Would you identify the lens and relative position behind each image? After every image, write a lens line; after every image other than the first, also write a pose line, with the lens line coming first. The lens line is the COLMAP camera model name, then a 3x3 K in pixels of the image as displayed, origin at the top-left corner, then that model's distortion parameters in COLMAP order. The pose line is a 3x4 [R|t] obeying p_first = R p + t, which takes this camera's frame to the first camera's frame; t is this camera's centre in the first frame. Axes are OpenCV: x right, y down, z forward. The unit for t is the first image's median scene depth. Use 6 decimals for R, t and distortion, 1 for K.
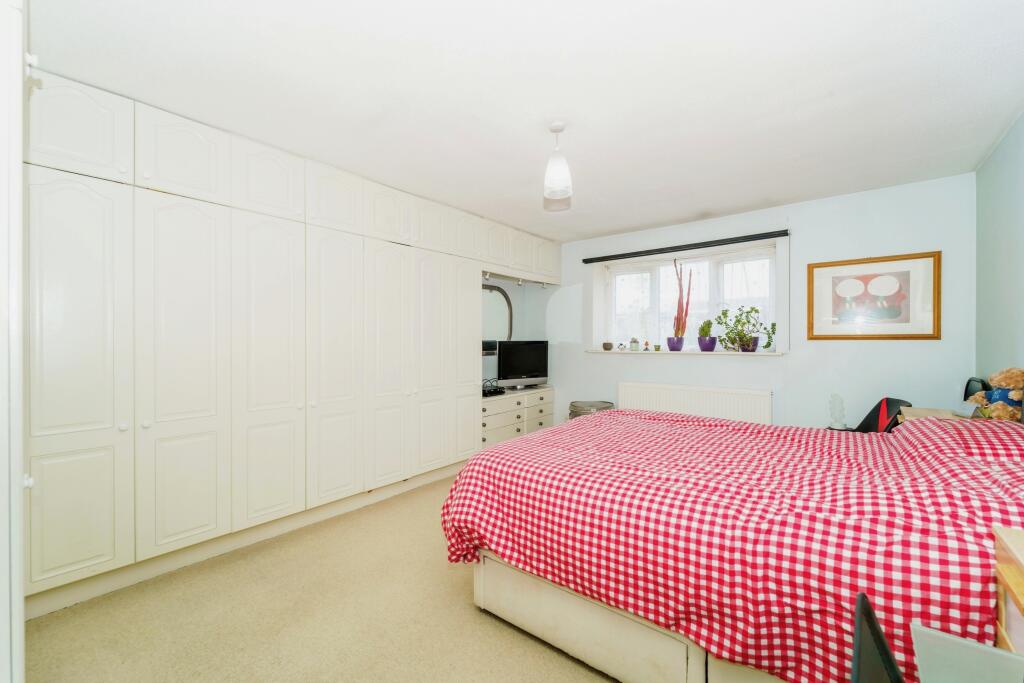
lens RADIAL K [[414.1, 0, 512.0], [0, 414.1, 341.5], [0, 0, 1]] dist [0.000059, -0.000013]
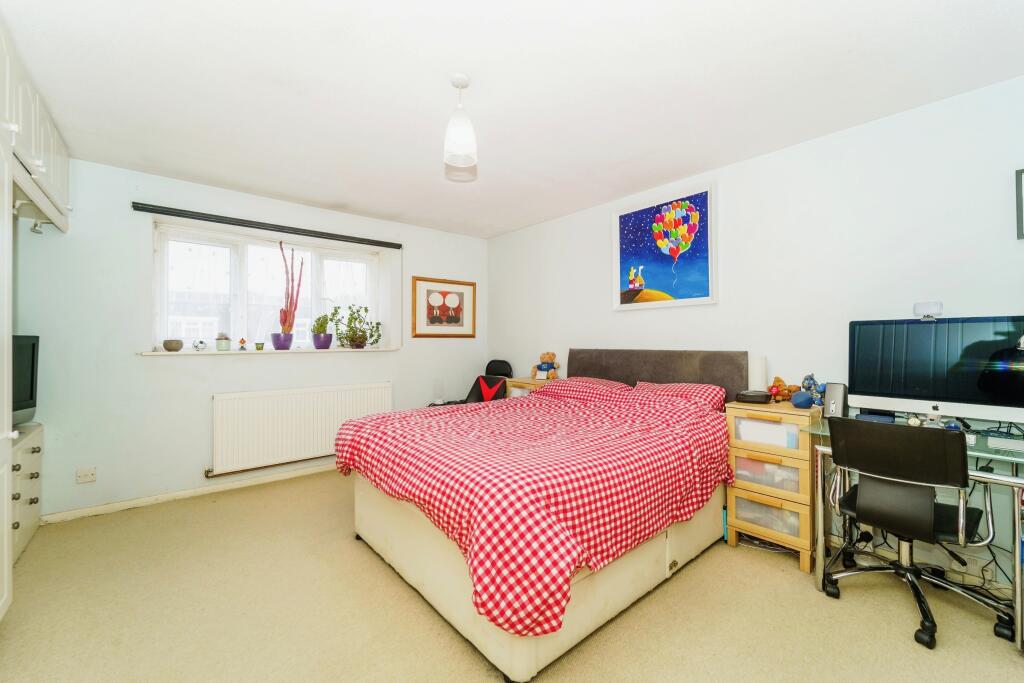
lens RADIAL K [[414.1, 0, 512.0], [0, 414.1, 341.5], [0, 0, 1]] dist [0.000059, -0.000013]
pose [[0.184632, -0.001188, 0.982807, -0.390694], [0.001992, 0.999998, 0.000834, 0.007164], [-0.982806, 0.001804, 0.184634, 0.415616]]
